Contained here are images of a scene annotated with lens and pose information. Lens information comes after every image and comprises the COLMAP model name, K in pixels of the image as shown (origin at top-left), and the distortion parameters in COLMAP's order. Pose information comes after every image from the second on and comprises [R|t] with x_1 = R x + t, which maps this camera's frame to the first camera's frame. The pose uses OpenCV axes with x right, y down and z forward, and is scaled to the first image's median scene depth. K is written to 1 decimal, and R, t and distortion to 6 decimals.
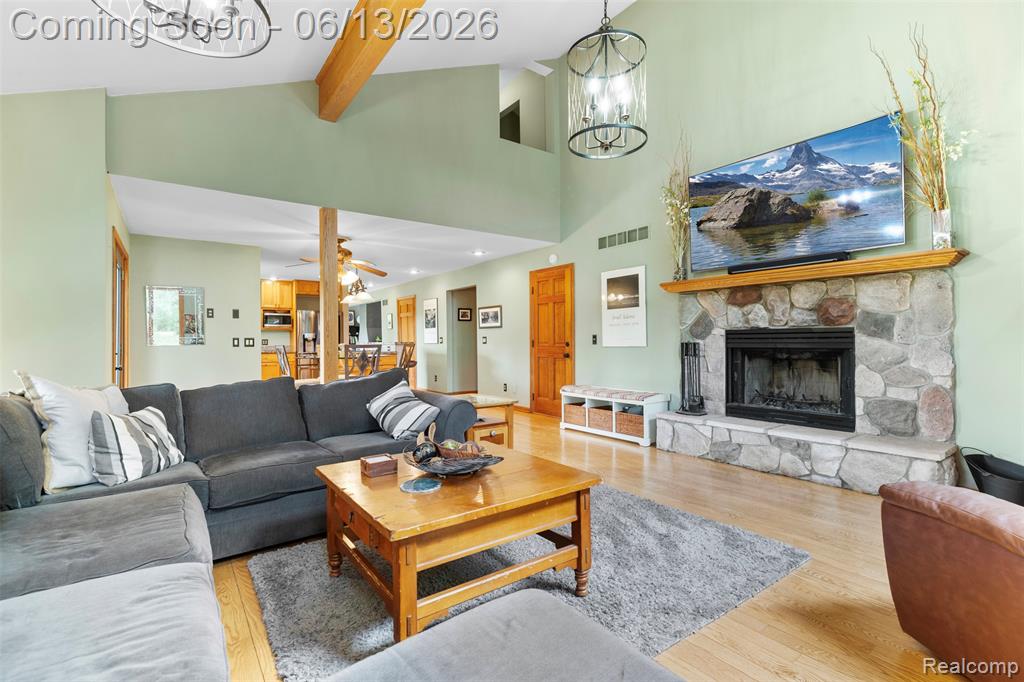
lens RADIAL K [[462.0, 0, 520.6], [0, 462.0, 338.2], [0, 0, 1]] dist [0.001889, 0.000787]
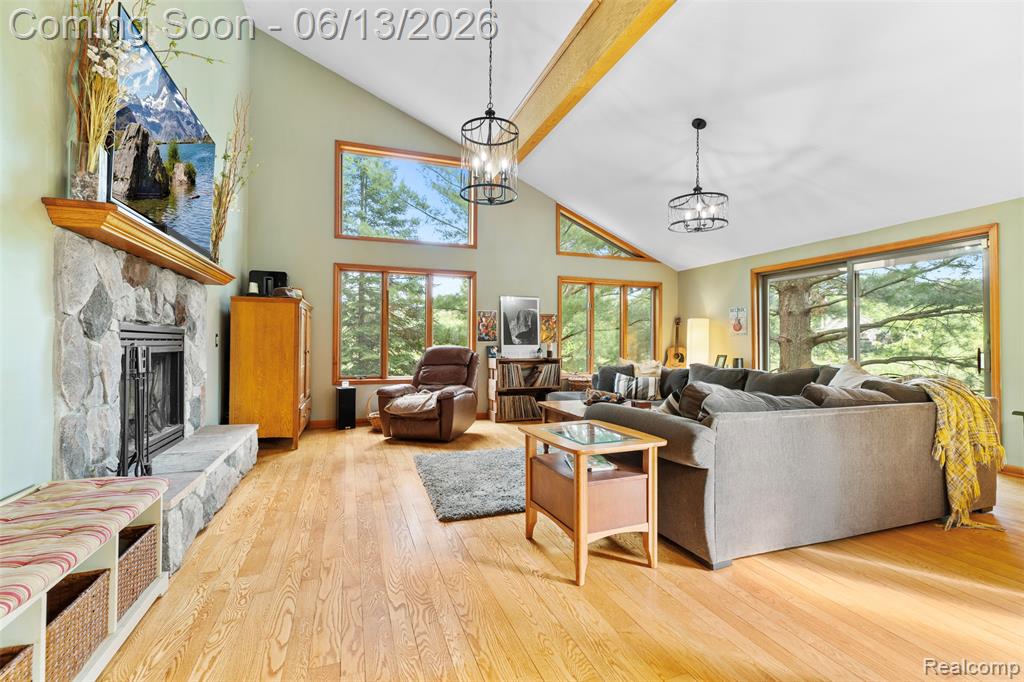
lens RADIAL K [[462.0, 0, 515.6], [0, 462.0, 338.6], [0, 0, 1]] dist [0.001889, 0.000787]
pose [[-0.955528, 0.009871, 0.294734, -0.097553], [0.005677, 0.999870, -0.015081, 0.006388], [-0.294845, -0.012737, -0.955460, 0.792590]]
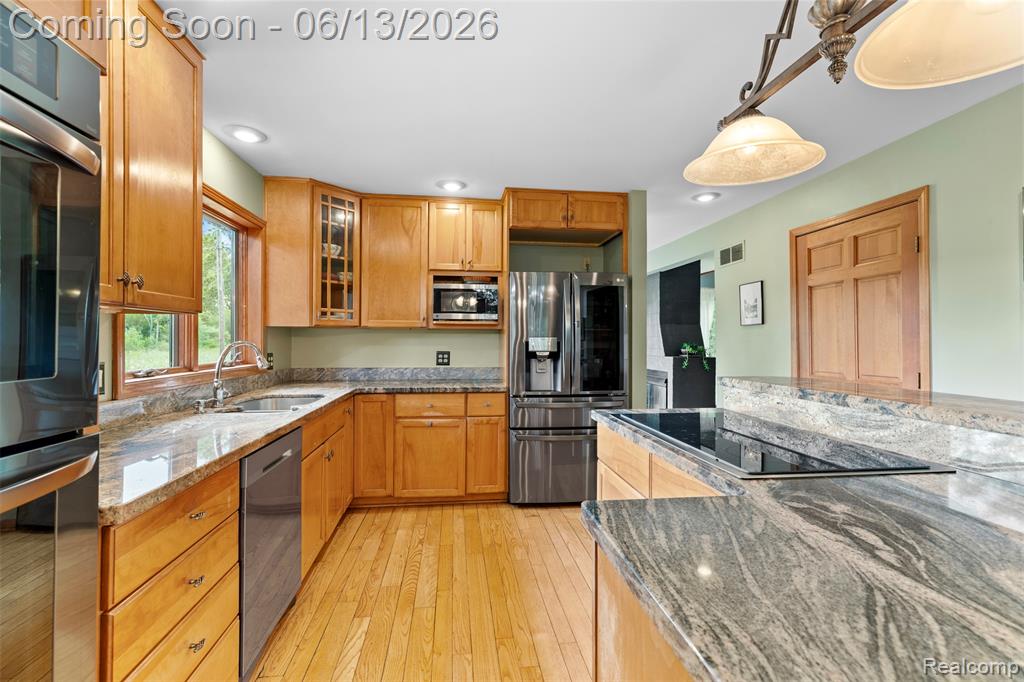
lens RADIAL K [[462.0, 0, 506.5], [0, 462.0, 337.1], [0, 0, 1]] dist [0.001889, 0.000787]
pose [[0.868916, 0.009594, -0.494867, -0.394579], [-0.010888, 0.999941, 0.000268, -0.013402], [0.494840, 0.005155, 0.868969, 0.877892]]
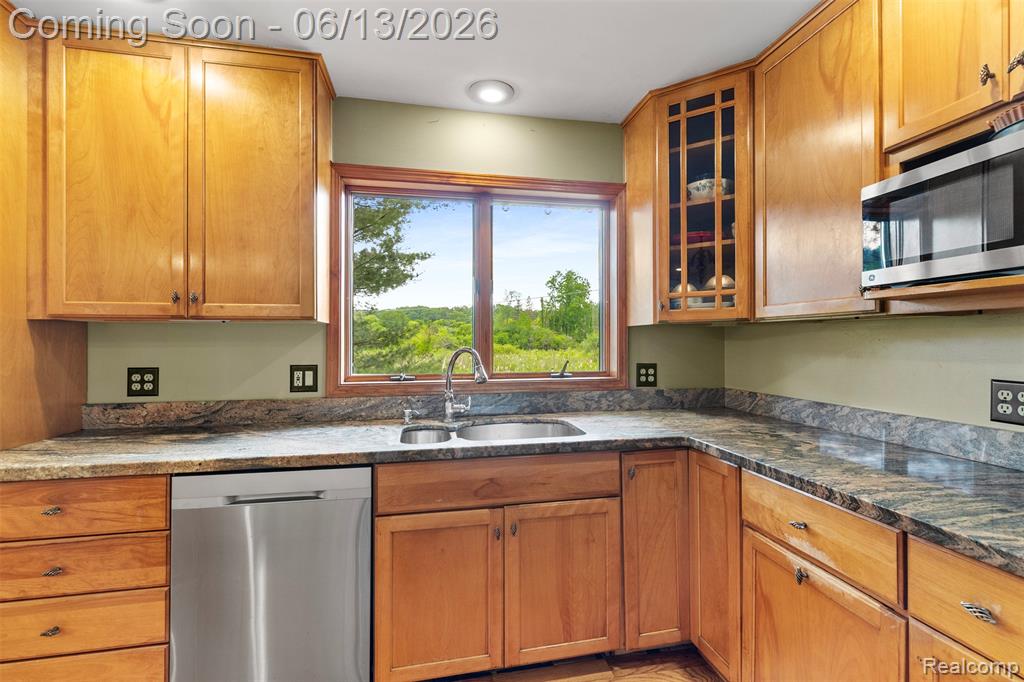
lens RADIAL K [[462.0, 0, 511.4], [0, 462.0, 339.3], [0, 0, 1]] dist [0.001889, 0.000787]
pose [[-0.438391, 0.007695, -0.898751, -0.485869], [0.006703, 0.999964, 0.005292, -0.014221], [0.898759, -0.003704, -0.438427, 1.213890]]
